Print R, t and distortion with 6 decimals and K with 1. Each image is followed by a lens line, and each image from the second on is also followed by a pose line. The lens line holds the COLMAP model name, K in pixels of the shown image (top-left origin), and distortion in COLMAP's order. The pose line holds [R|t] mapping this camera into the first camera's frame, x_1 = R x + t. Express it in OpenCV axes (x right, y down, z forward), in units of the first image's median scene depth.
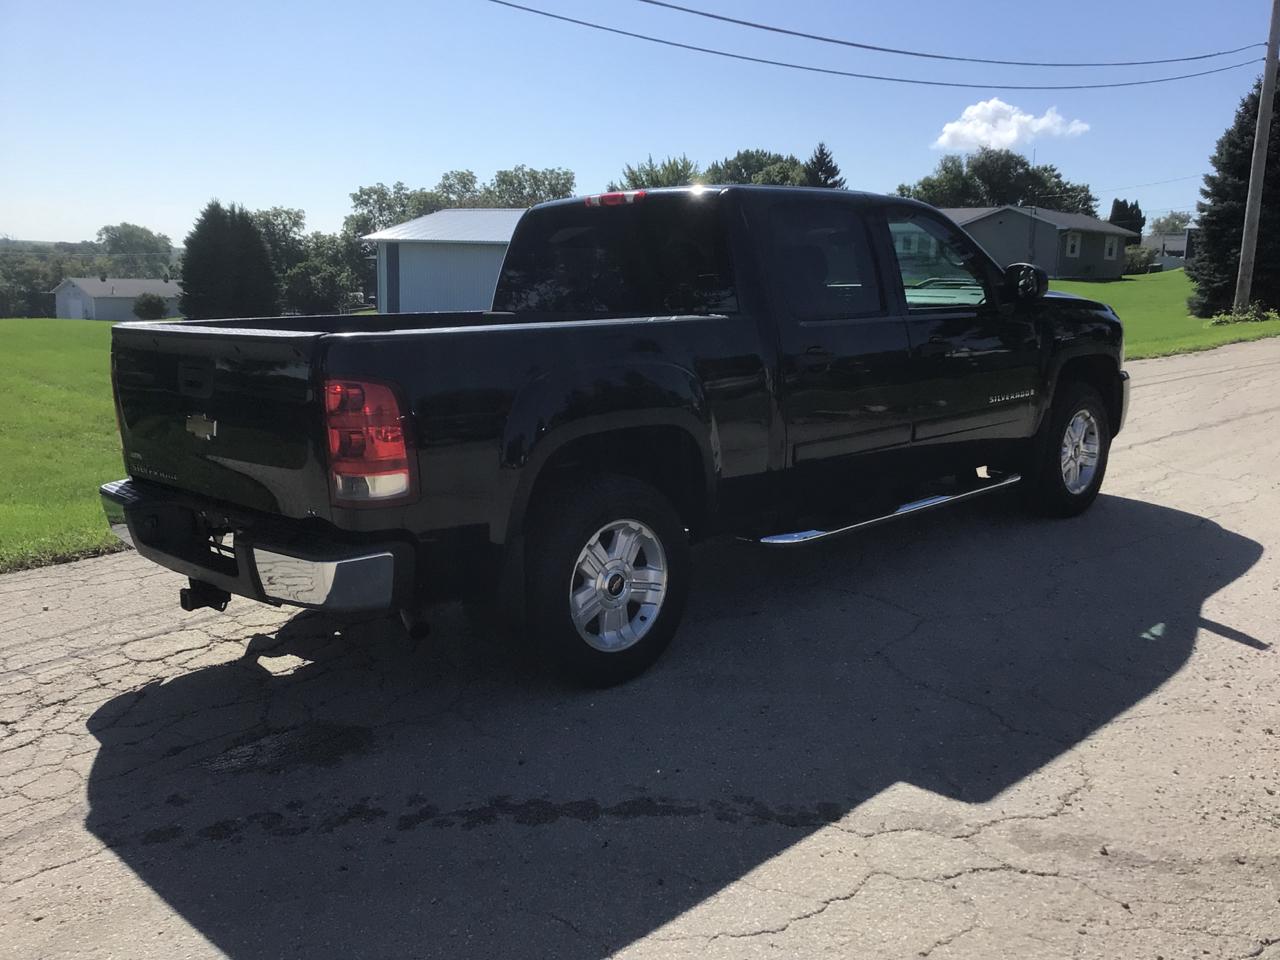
lens RADIAL K [[1224.3, 0, 640.0], [0, 1224.3, 480.0], [0, 0, 1]] dist [0.149739, -0.285126]
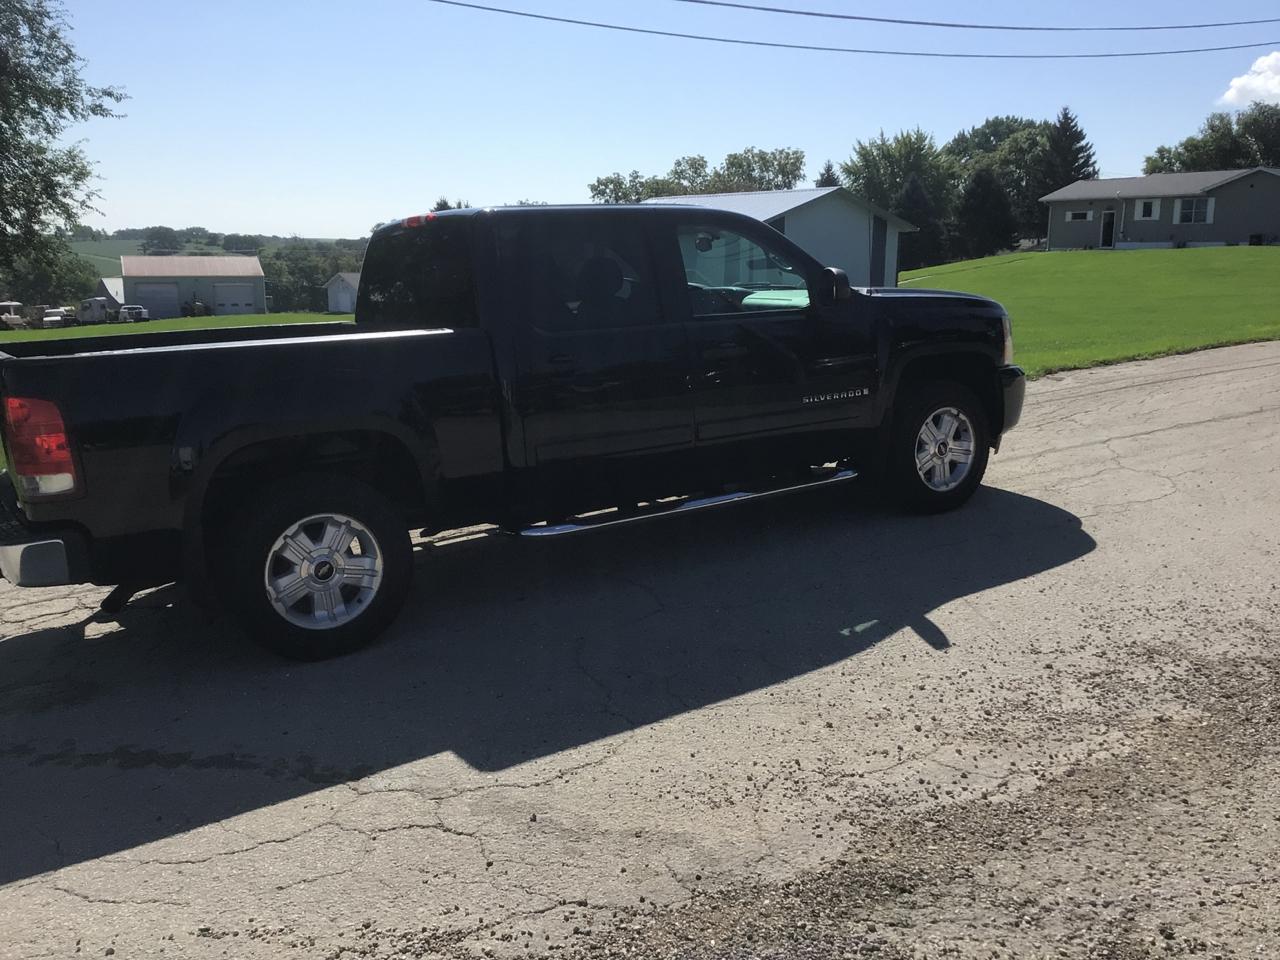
lens RADIAL K [[1218.5, 0, 631.0], [0, 1218.5, 480.8], [0, 0, 1]] dist [0.163752, -0.323330]
pose [[0.974837, 0.012225, -0.222583, 0.035694], [-0.008251, 0.999790, 0.018777, -0.001499], [0.222766, -0.016468, 0.974733, -0.003252]]
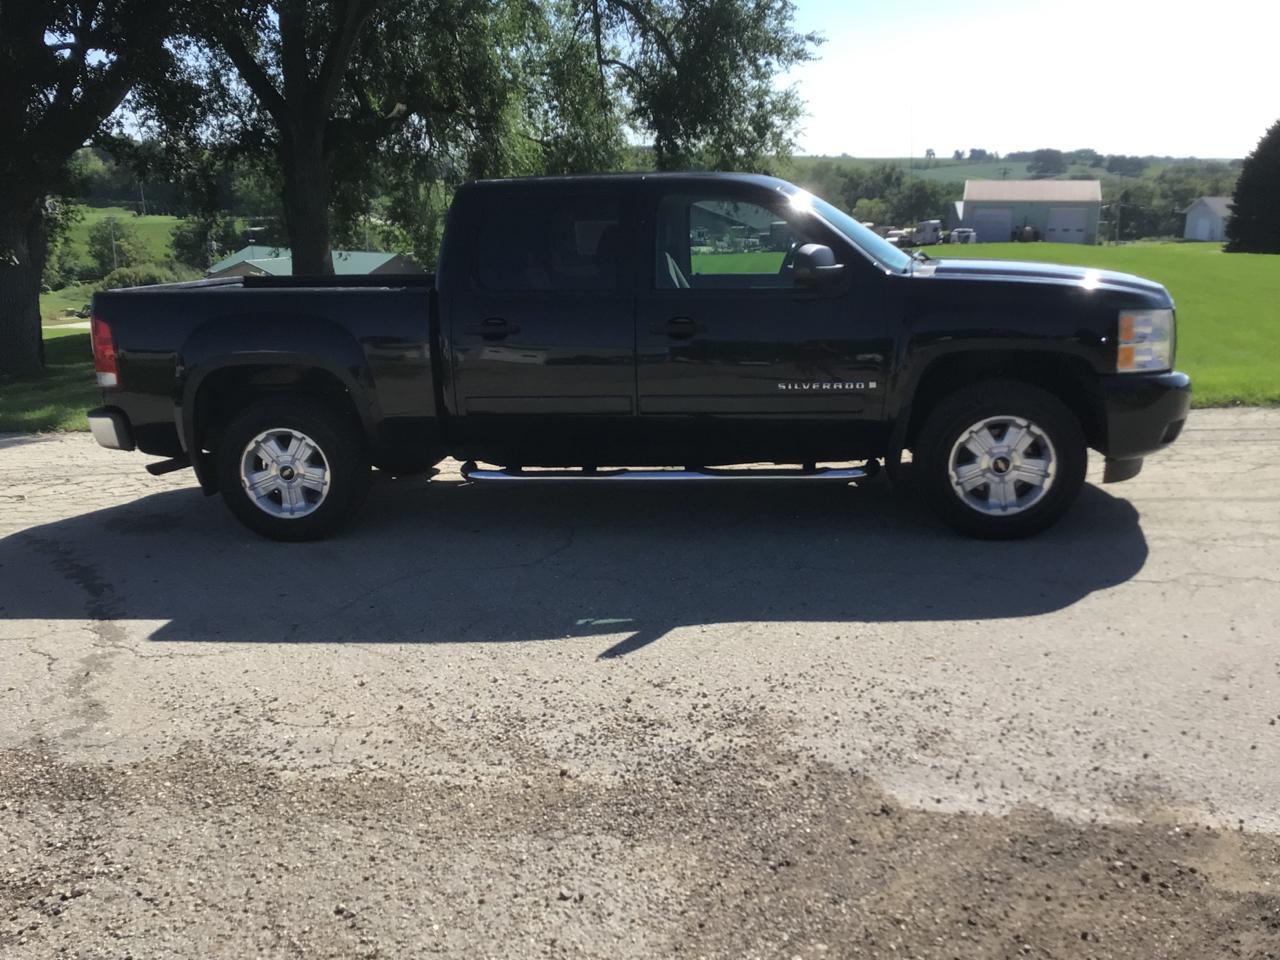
lens RADIAL K [[1202.0, 0, 631.6], [0, 1202.0, 500.2], [0, 0, 1]] dist [0.115574, -0.207730]
pose [[0.571770, 0.190499, -0.797991, 0.094420], [-0.119300, 0.981636, 0.148860, -0.009997], [0.811694, 0.010086, 0.583996, 0.034845]]
